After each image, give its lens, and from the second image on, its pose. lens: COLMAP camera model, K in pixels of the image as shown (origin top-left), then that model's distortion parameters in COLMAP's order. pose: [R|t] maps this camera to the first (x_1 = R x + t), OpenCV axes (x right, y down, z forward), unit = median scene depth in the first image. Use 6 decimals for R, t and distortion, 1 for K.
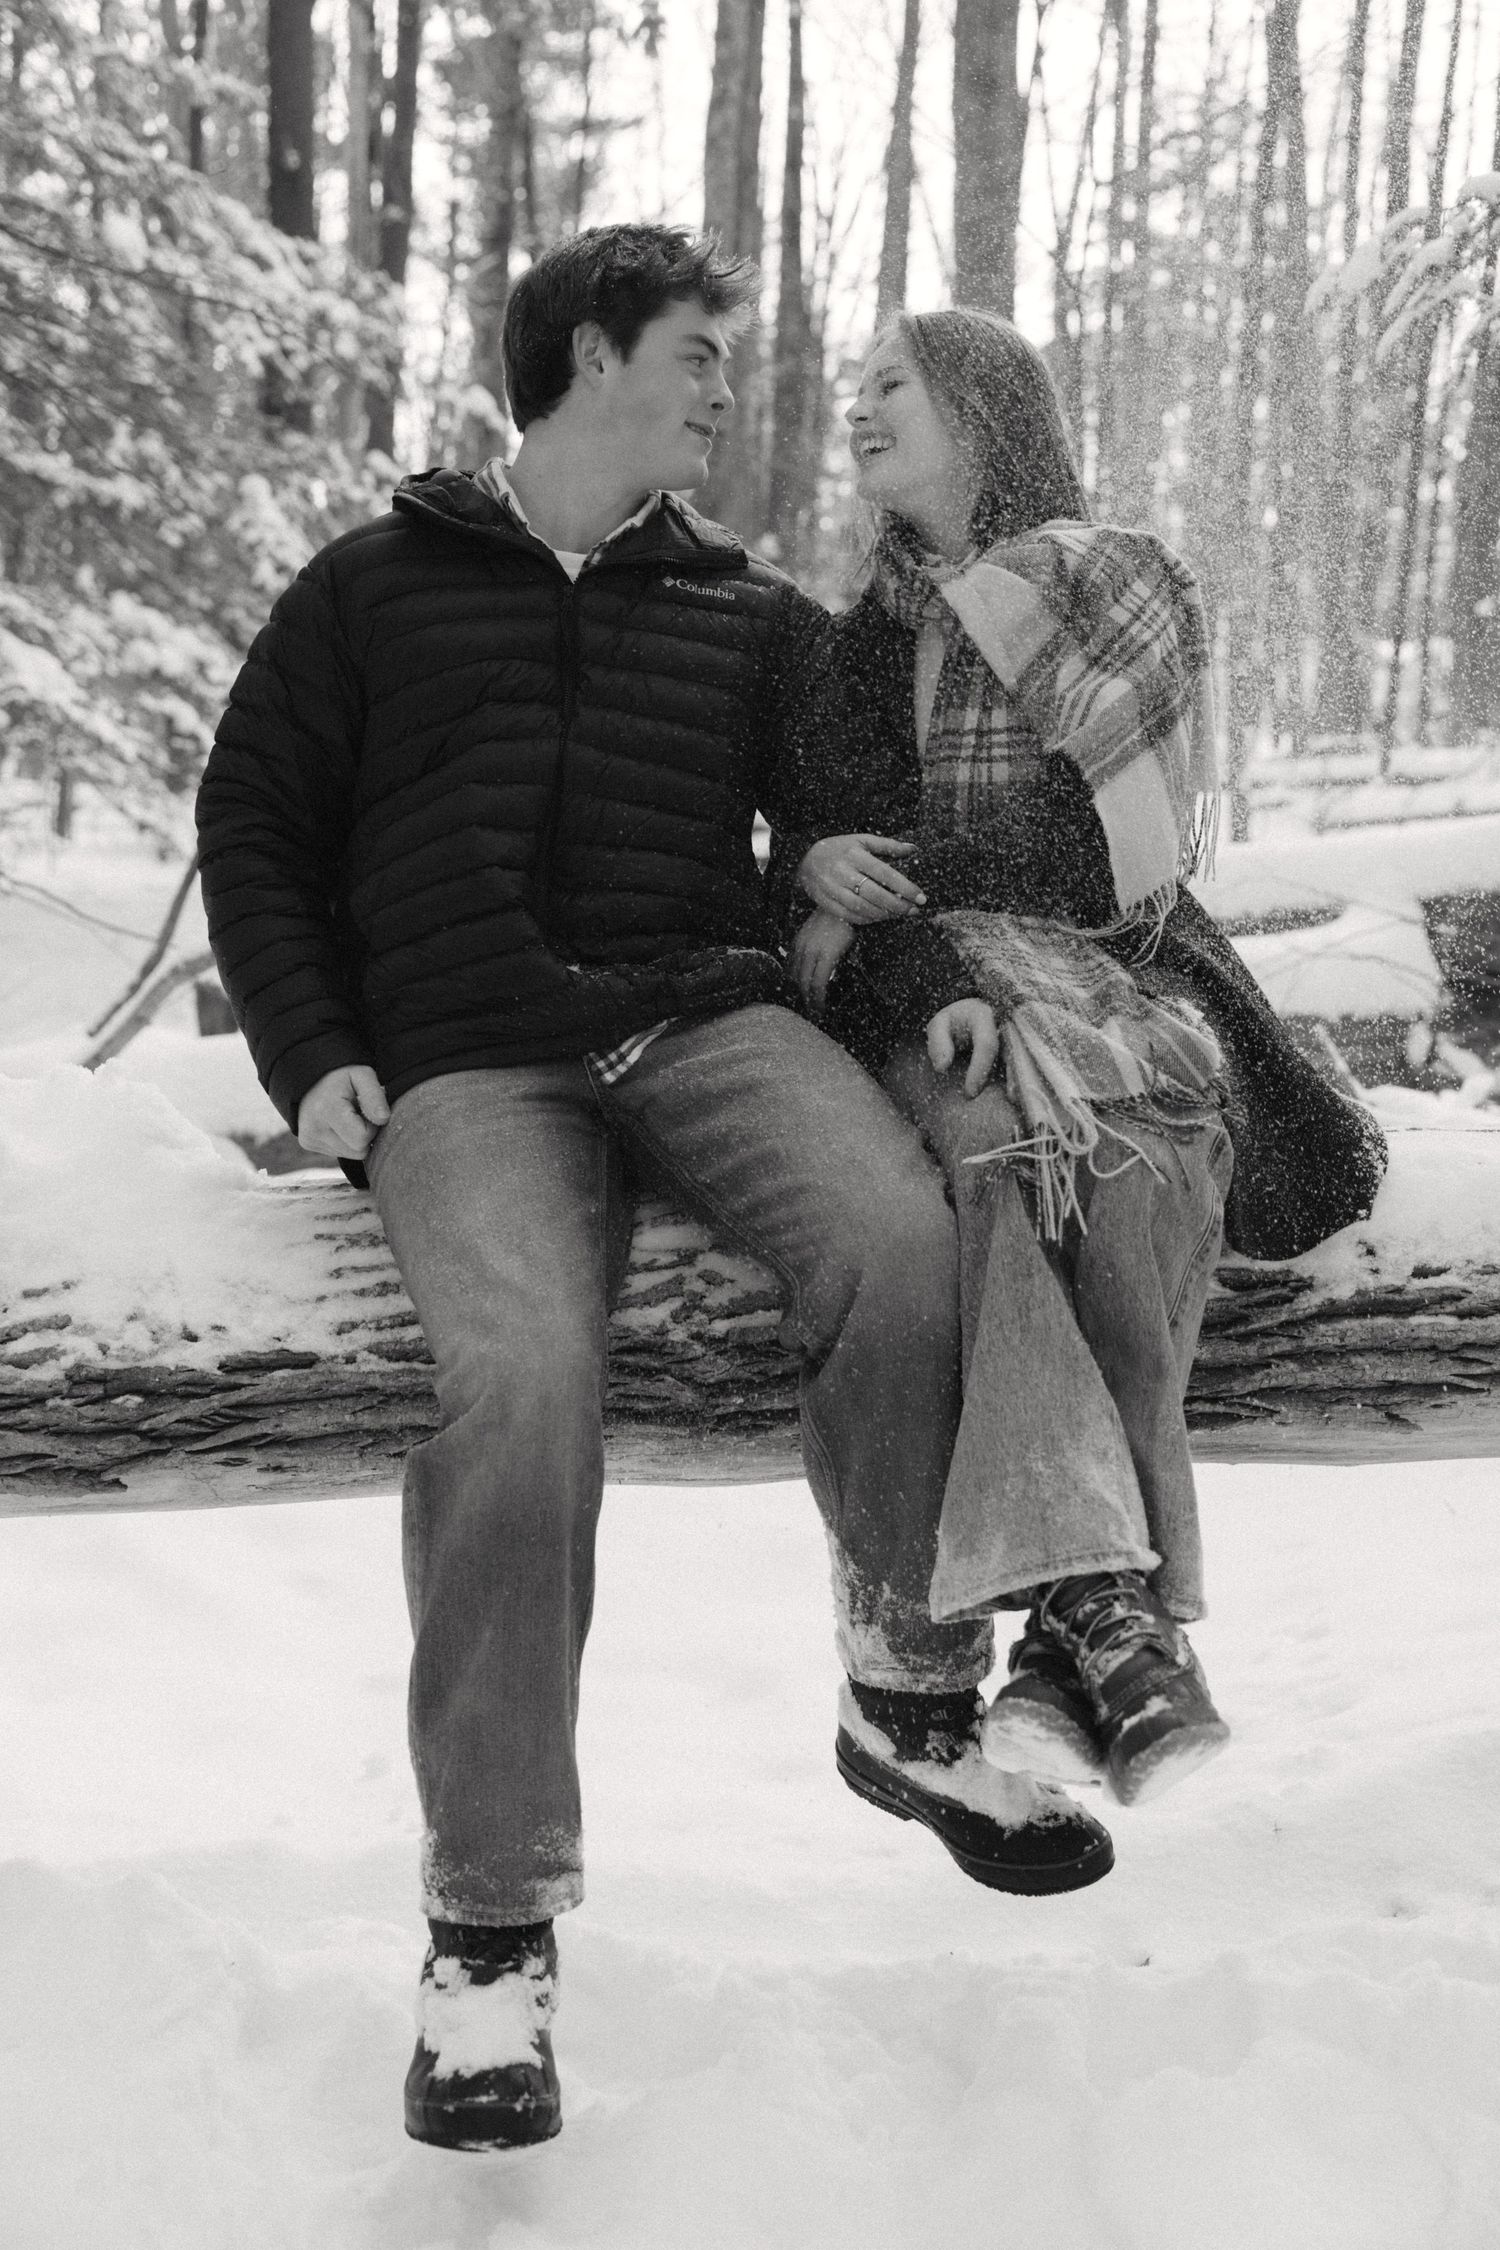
lens RADIAL K [[2329.3, 0, 763.0], [0, 2329.3, 1087.4], [0, 0, 1]] dist [-0.020154, 0.000000]
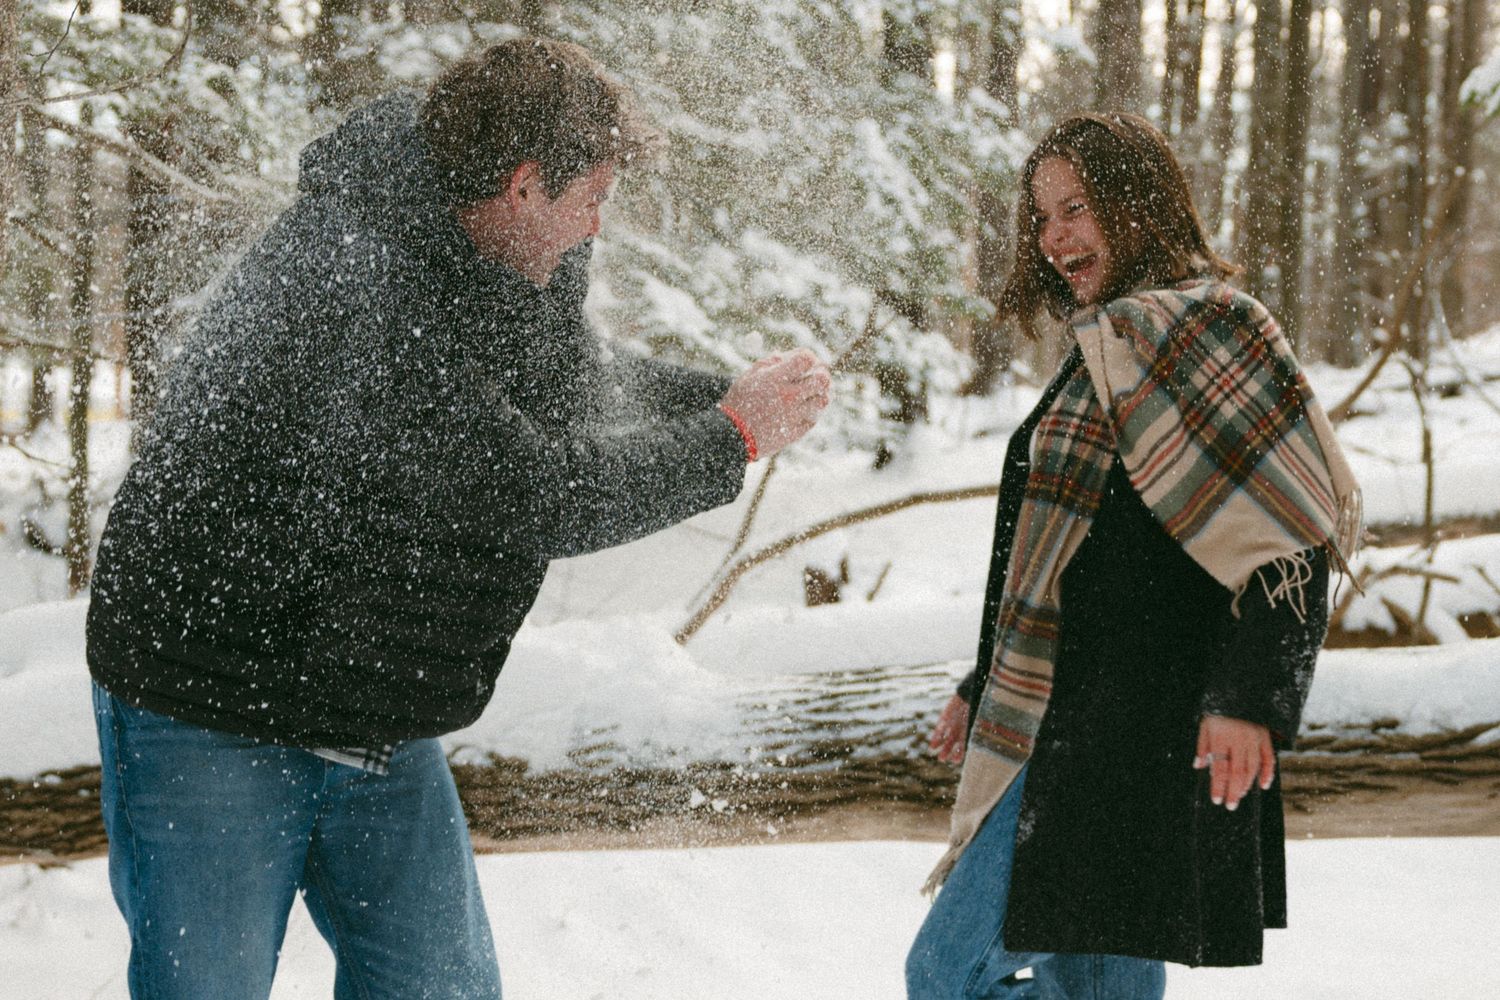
lens RADIAL K [[2509.2, 0, 742.5], [0, 2509.2, 512.6], [0, 0, 1]] dist [-0.001015, 0.000000]
pose [[0.958000, -0.013186, -0.286466, 0.086223], [-0.005479, 0.997918, -0.064259, 0.008198], [0.286717, 0.063130, 0.955933, -0.209891]]
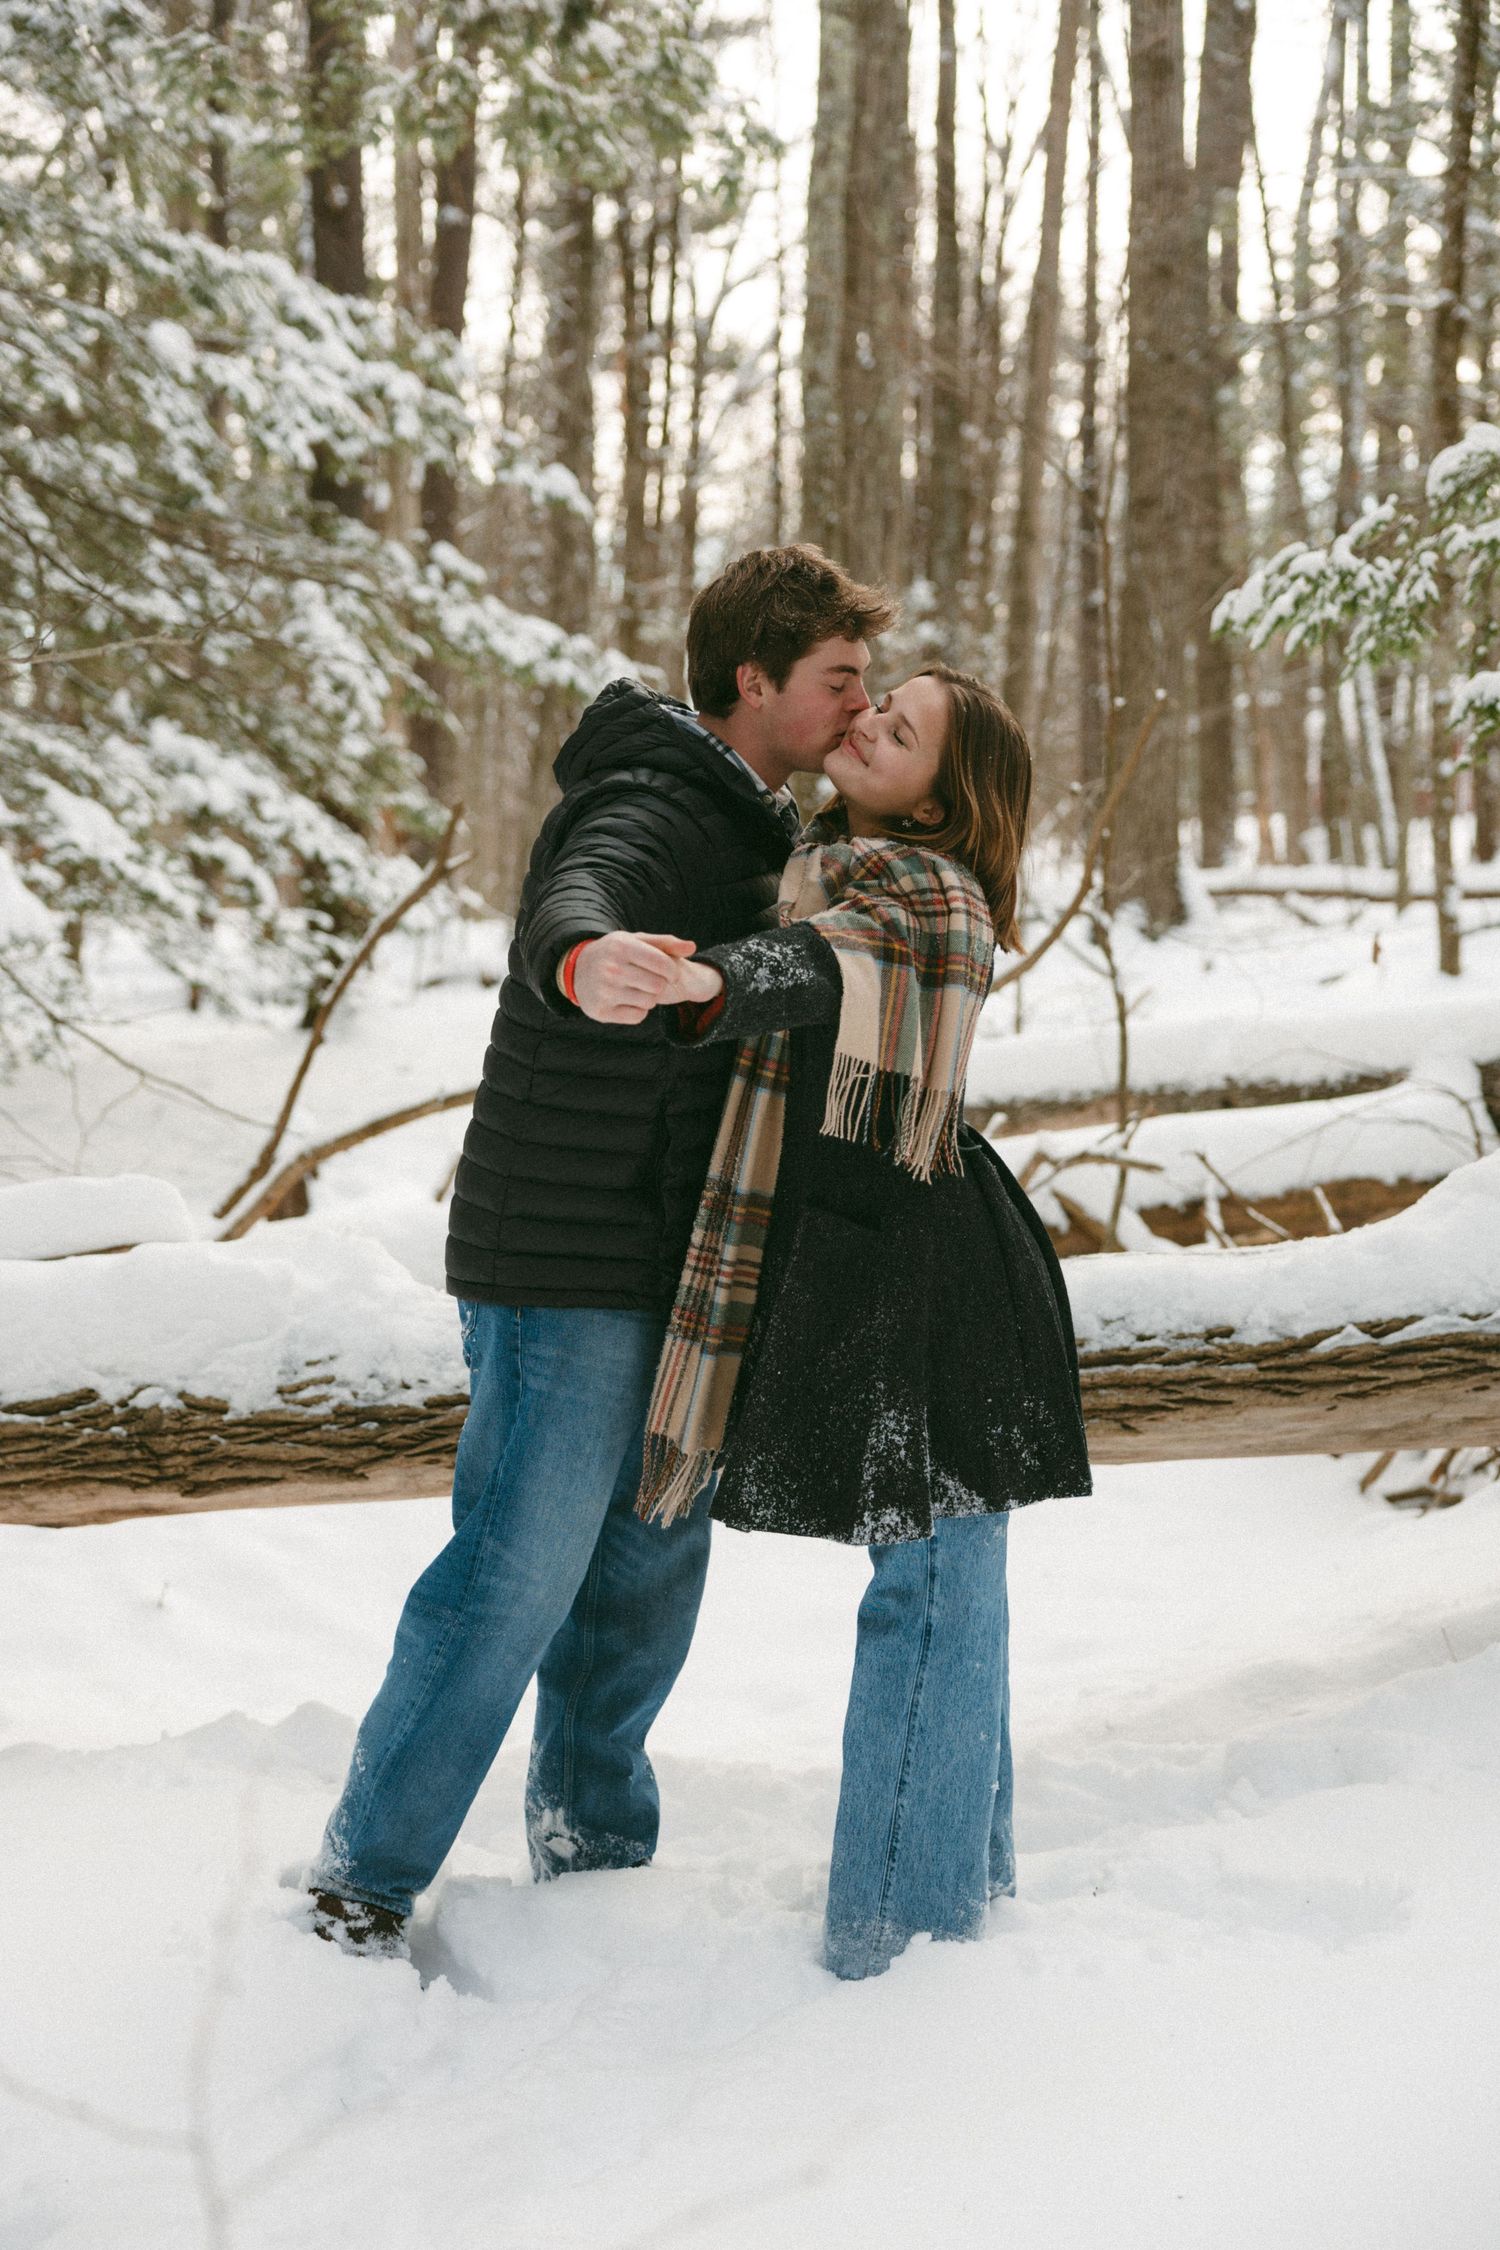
lens RADIAL K [[3320.2, 0, 736.2], [0, 3320.2, 1134.0], [0, 0, 1]] dist [0.025043, 0.000000]
pose [[0.997393, -0.018030, -0.069870, 0.033441], [0.014835, 0.998832, -0.045975, 0.007895], [0.070617, 0.044819, 0.996496, -0.284128]]
